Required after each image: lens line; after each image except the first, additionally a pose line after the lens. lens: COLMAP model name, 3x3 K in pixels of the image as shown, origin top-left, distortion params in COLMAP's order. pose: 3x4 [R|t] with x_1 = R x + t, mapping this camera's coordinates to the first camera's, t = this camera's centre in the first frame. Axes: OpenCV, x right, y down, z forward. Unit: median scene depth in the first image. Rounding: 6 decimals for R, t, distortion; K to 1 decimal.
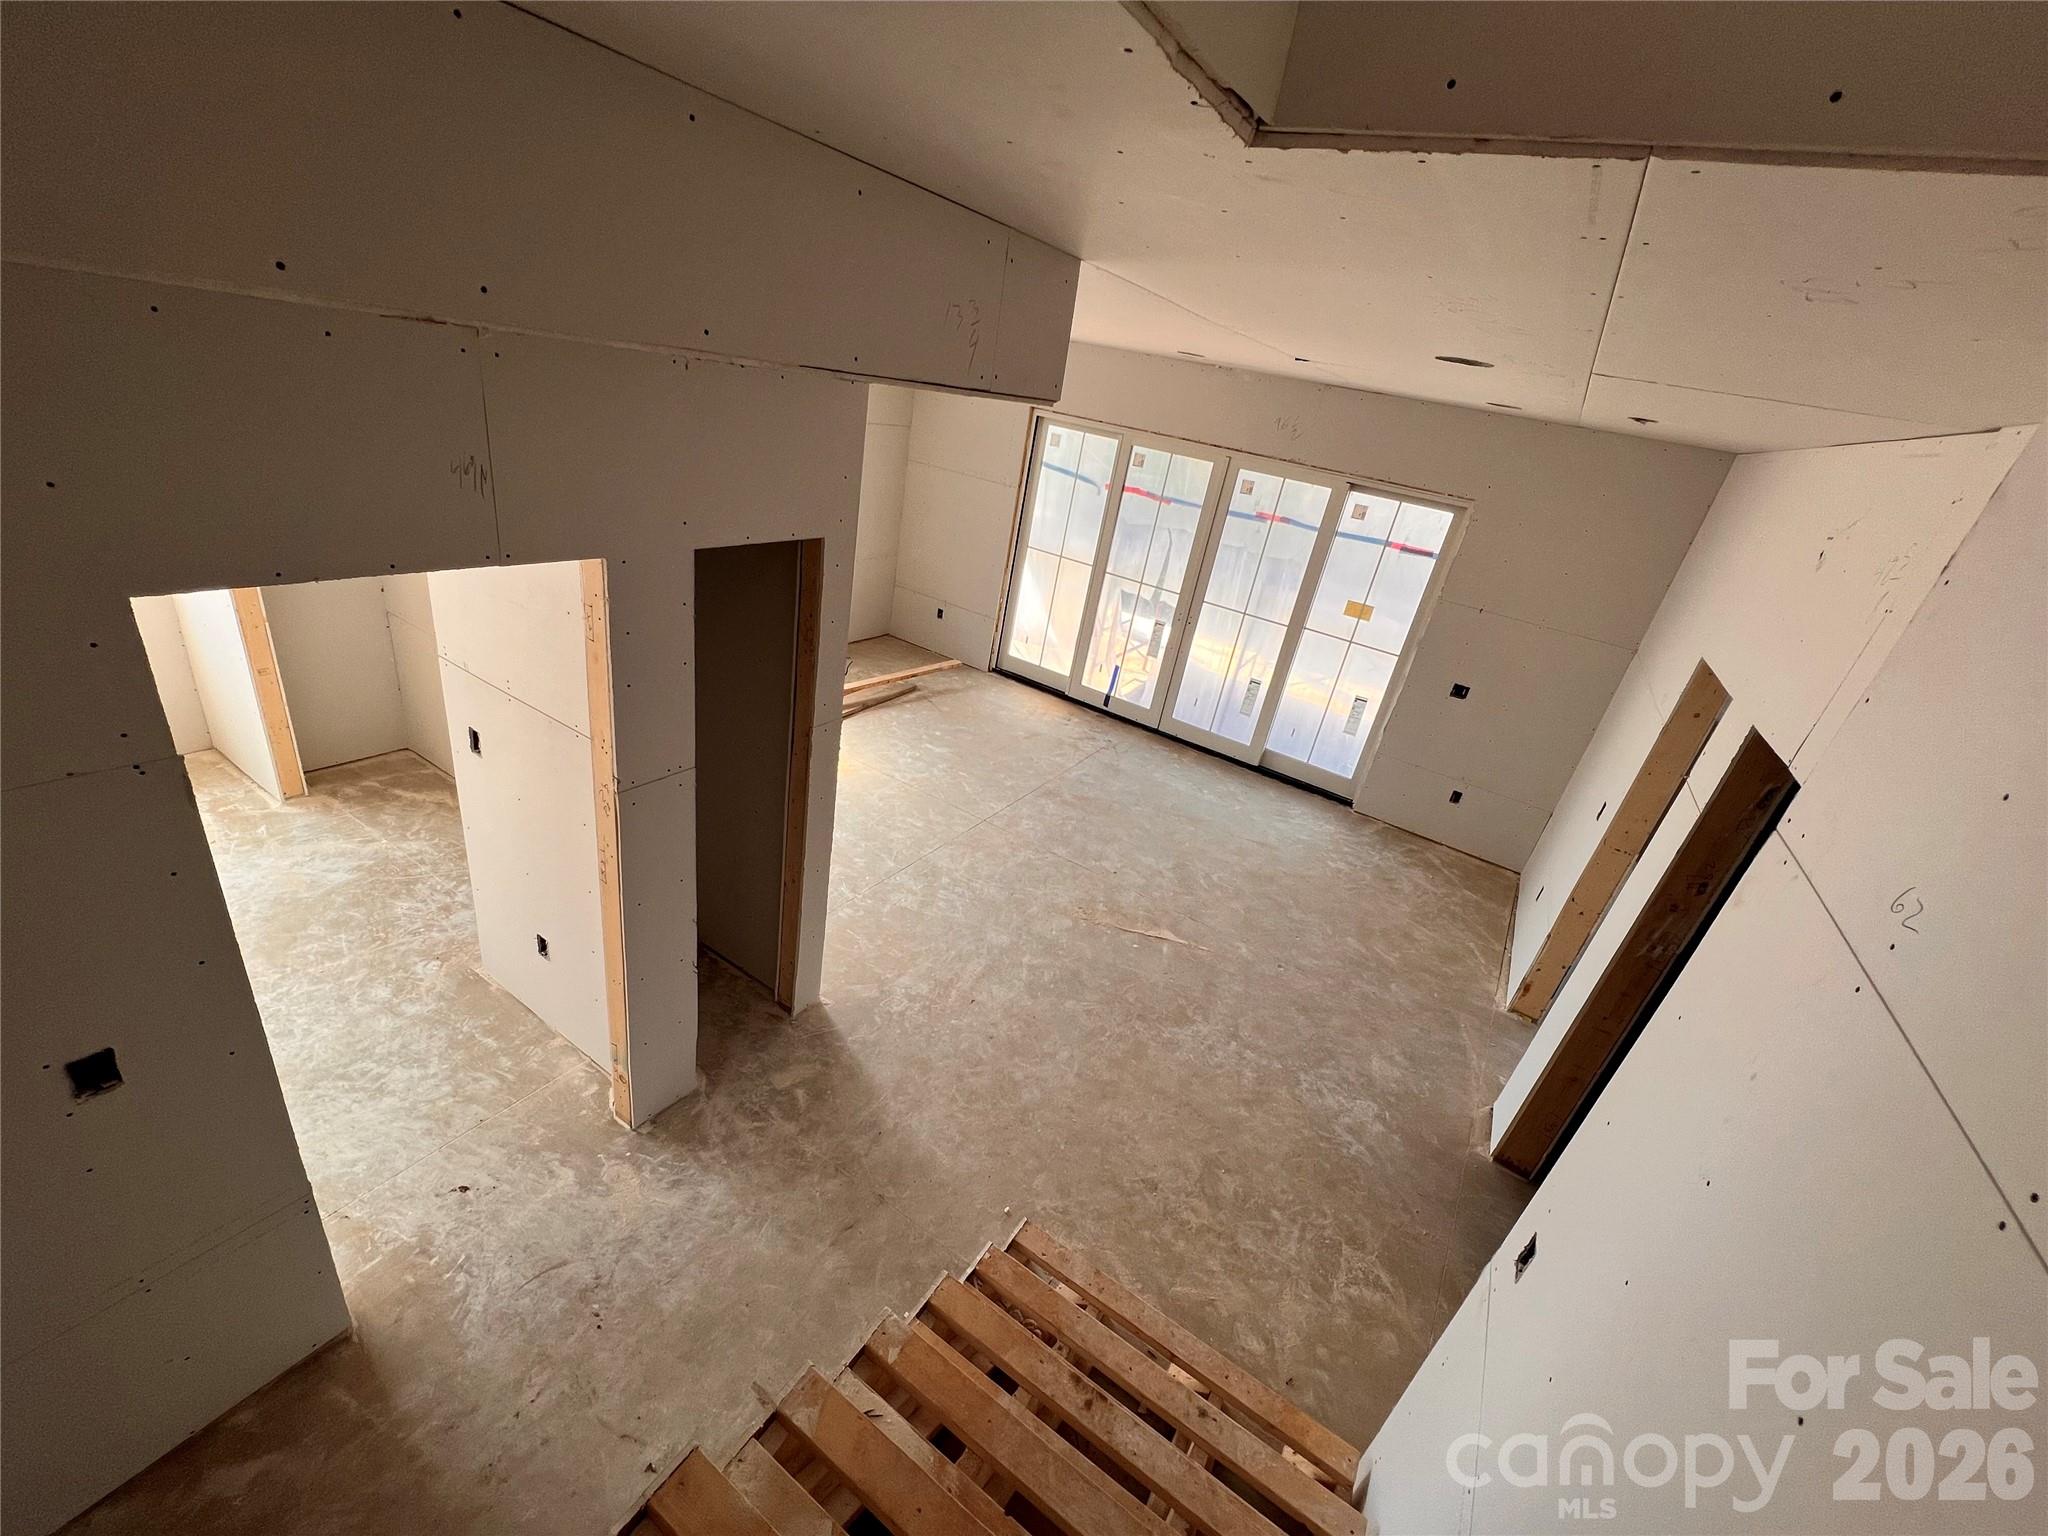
lens RADIAL K [[821.8, 0, 1021.5], [0, 821.8, 767.4], [0, 0, 1]] dist [0.000072, 0.000101]
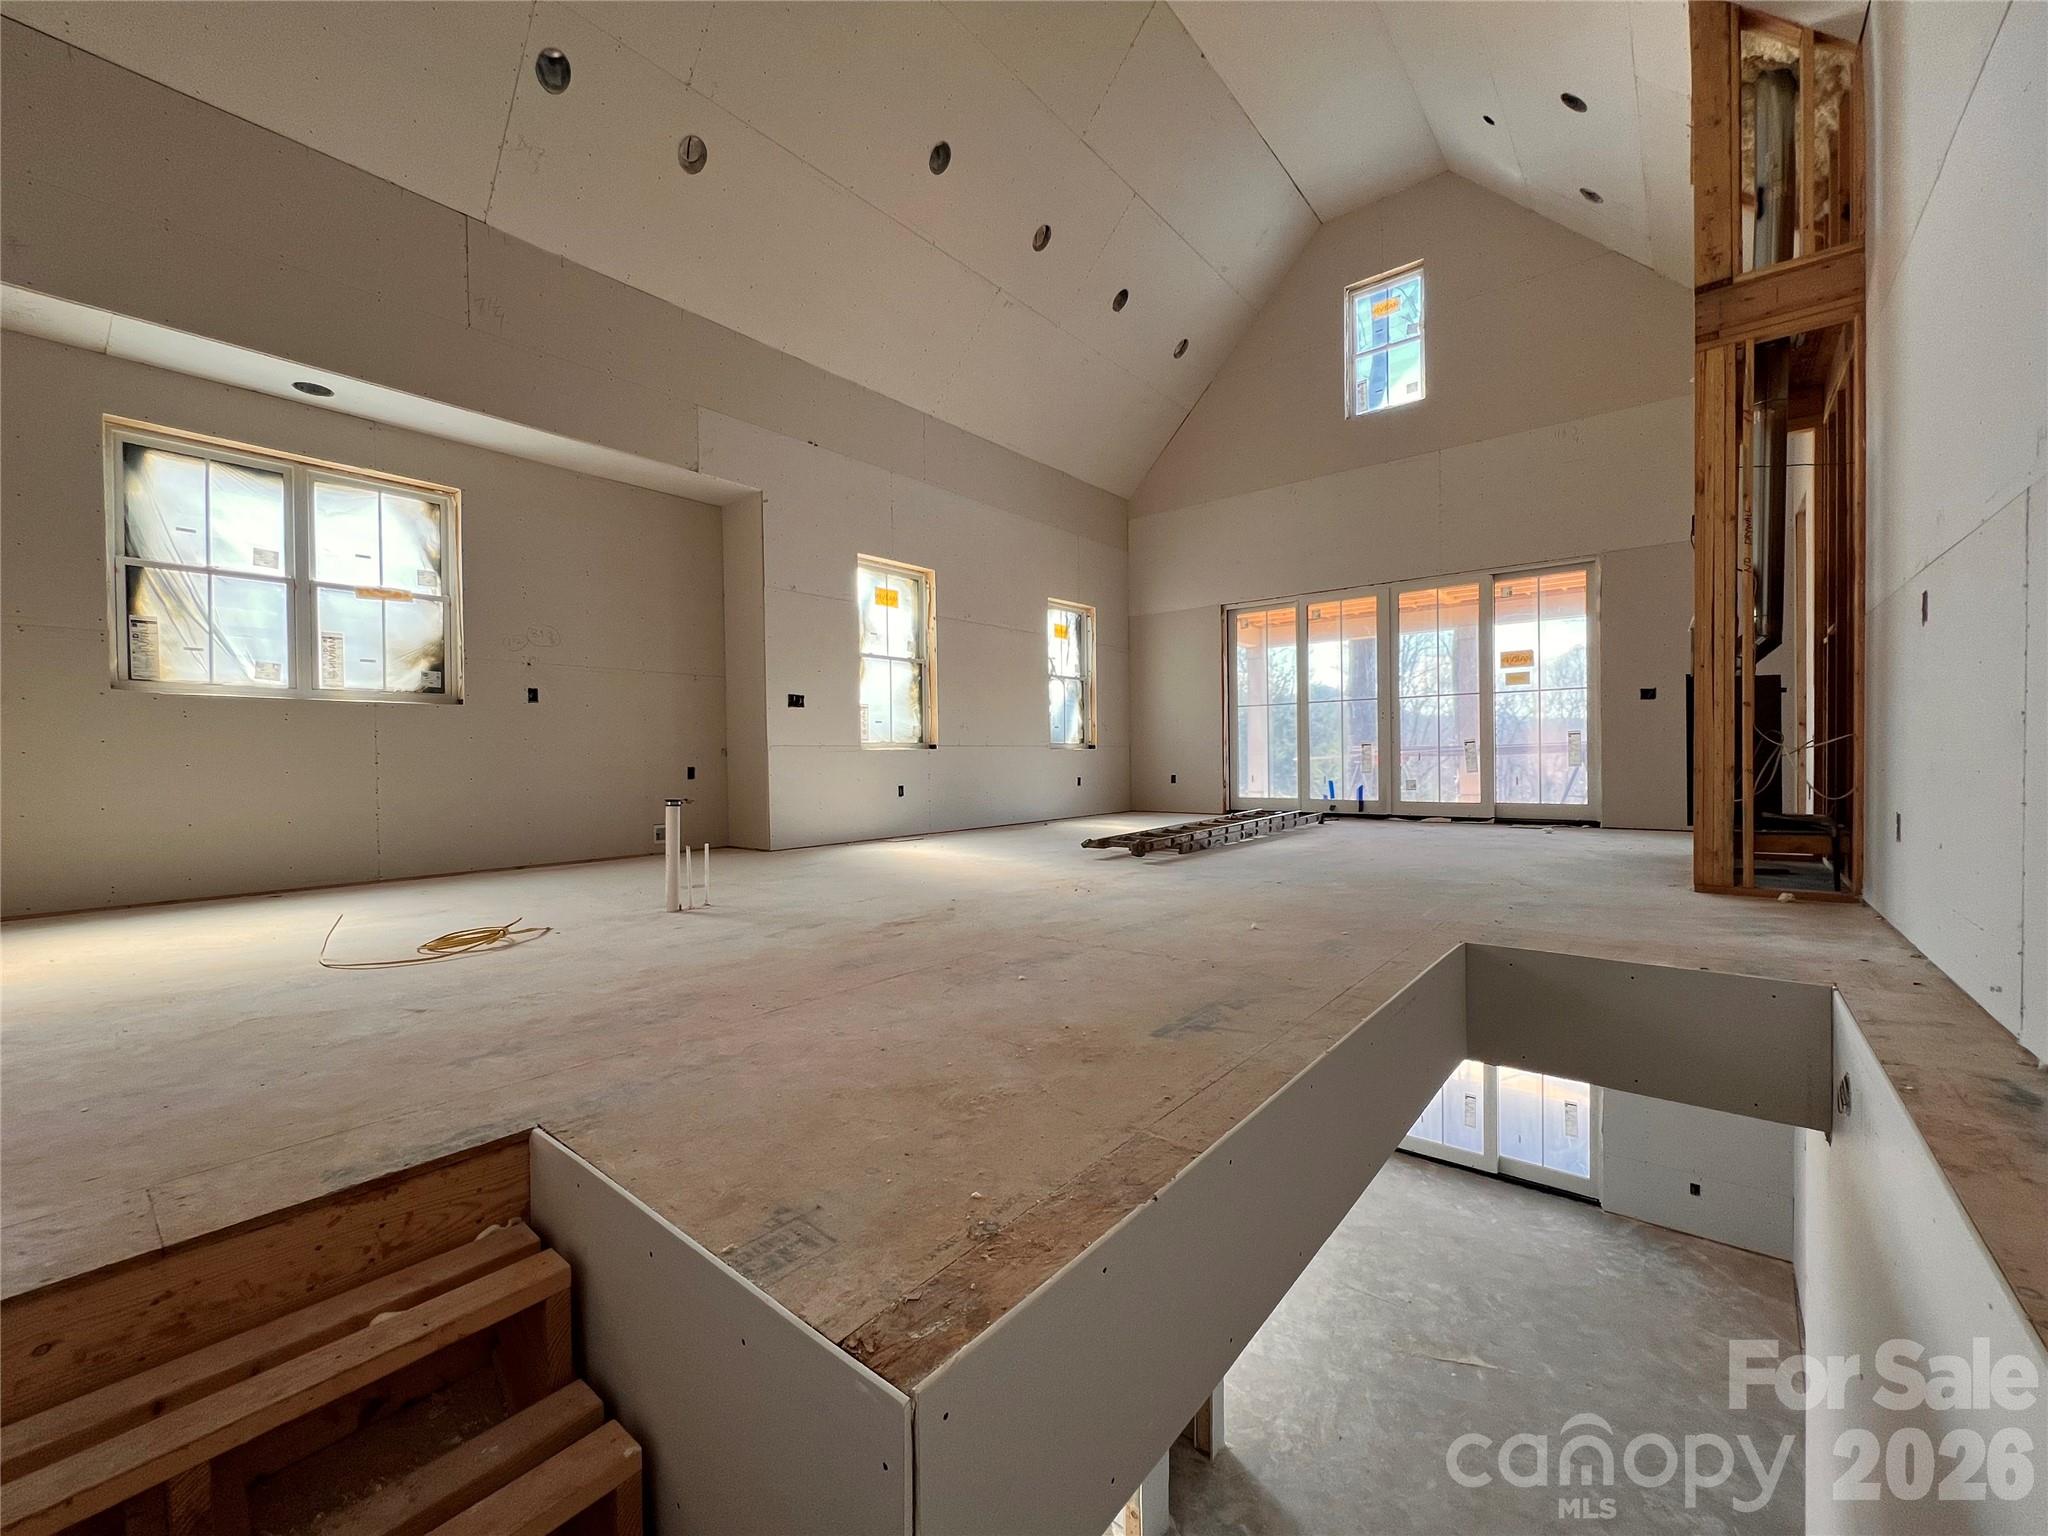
lens RADIAL K [[821.8, 0, 1028.8], [0, 821.8, 766.9], [0, 0, 1]] dist [0.000072, 0.000101]
pose [[0.976819, -0.177371, -0.119852, -0.149041], [0.107762, 0.891202, -0.440620, -0.100099], [0.184965, 0.417490, 0.889657, -0.496607]]
